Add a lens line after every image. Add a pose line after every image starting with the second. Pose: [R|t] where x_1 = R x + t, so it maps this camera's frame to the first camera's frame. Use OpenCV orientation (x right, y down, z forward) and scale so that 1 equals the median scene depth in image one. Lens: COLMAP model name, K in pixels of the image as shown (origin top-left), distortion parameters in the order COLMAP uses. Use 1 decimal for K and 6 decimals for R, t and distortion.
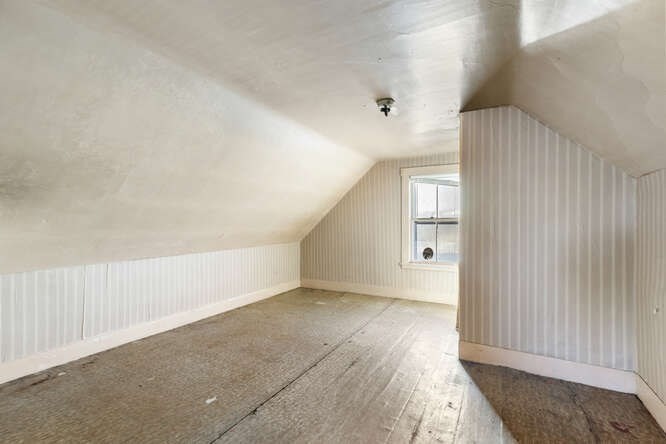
lens RADIAL K [[298.0, 0, 332.5], [0, 298.0, 225.4], [0, 0, 1]] dist [0.002921, 0.000181]
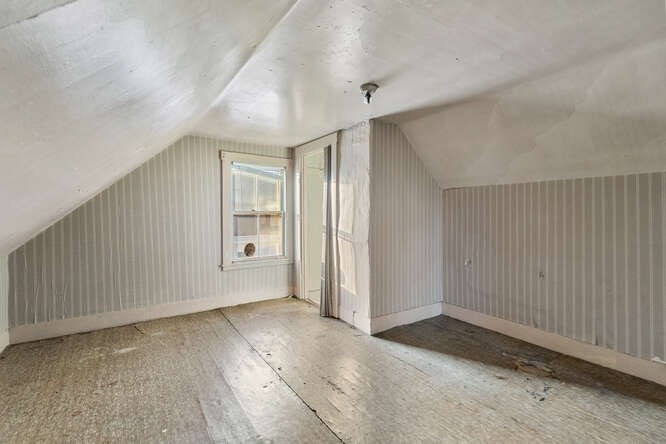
lens RADIAL K [[298.0, 0, 332.5], [0, 298.0, 225.4], [0, 0, 1]] dist [0.002921, 0.000181]
pose [[0.449624, -0.026281, 0.892831, -0.386945], [0.006084, 0.999634, 0.026361, -0.004106], [-0.893197, -0.006420, 0.449620, 0.364514]]
